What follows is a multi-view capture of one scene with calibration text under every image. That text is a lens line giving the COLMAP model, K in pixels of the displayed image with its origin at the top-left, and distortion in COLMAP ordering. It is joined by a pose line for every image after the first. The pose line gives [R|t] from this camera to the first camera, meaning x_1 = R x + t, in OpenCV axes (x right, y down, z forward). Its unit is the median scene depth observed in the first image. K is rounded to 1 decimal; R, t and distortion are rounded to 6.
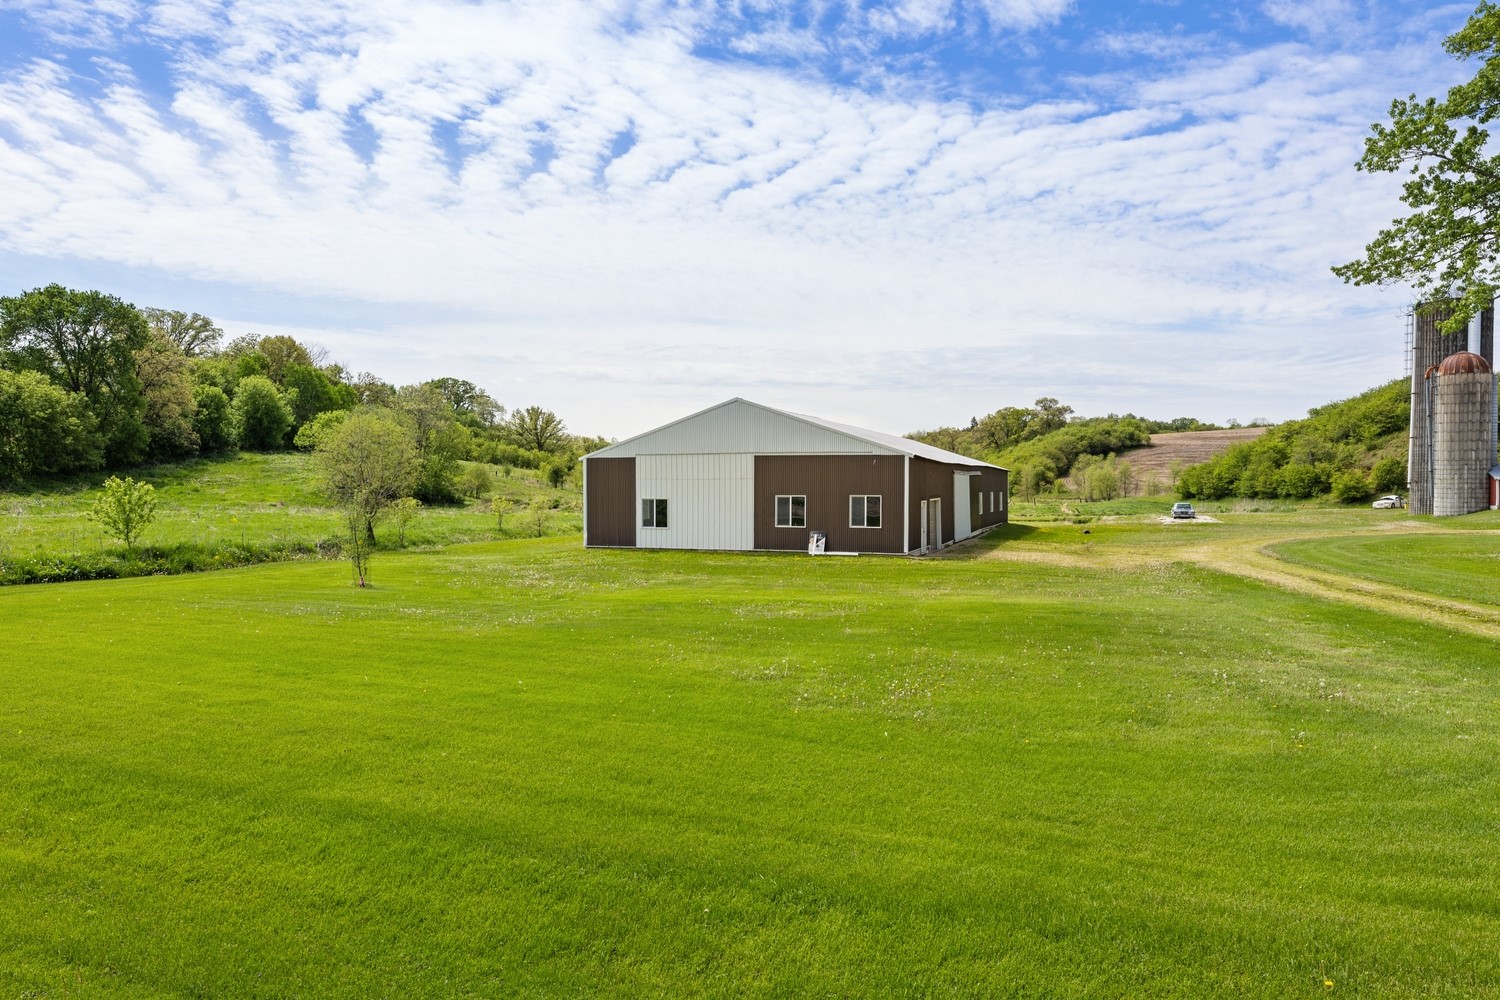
lens RADIAL K [[1064.8, 0, 750.0], [0, 1064.8, 500.0], [0, 0, 1]] dist [0.003635, -0.003343]
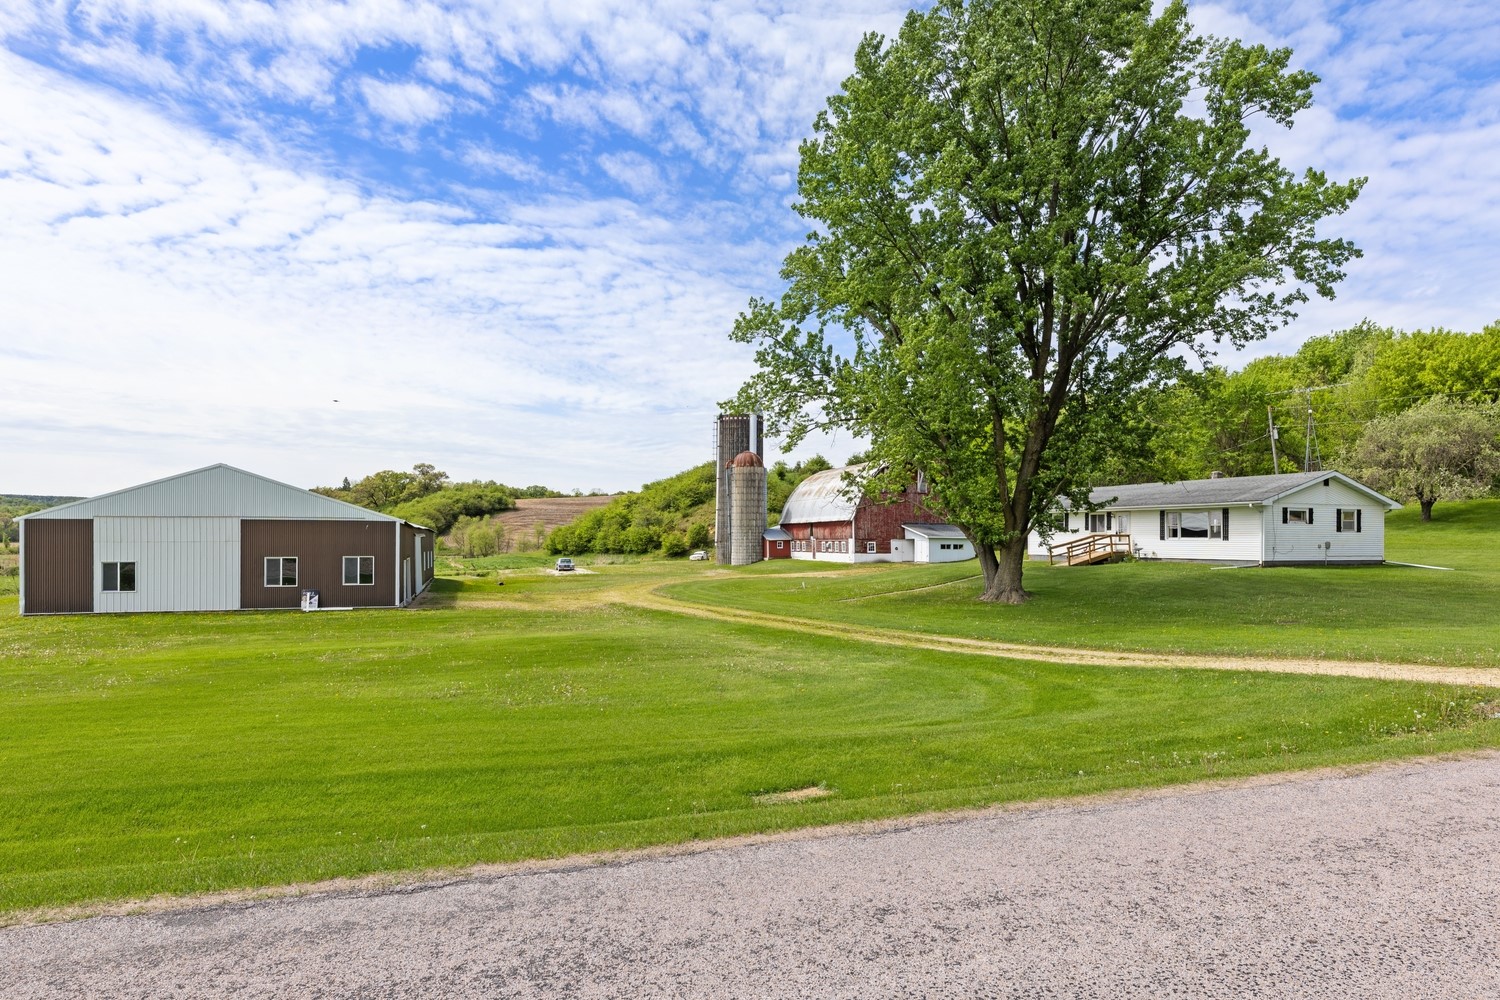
lens RADIAL K [[1344.9, 0, 750.0], [0, 1344.9, 500.0], [0, 0, 1]] dist [-0.000487, 0.005907]
pose [[0.728223, 0.015382, 0.685167, -0.460019], [0.008105, 0.999485, -0.031053, -0.013090], [-0.685292, 0.028166, 0.727724, -0.261230]]
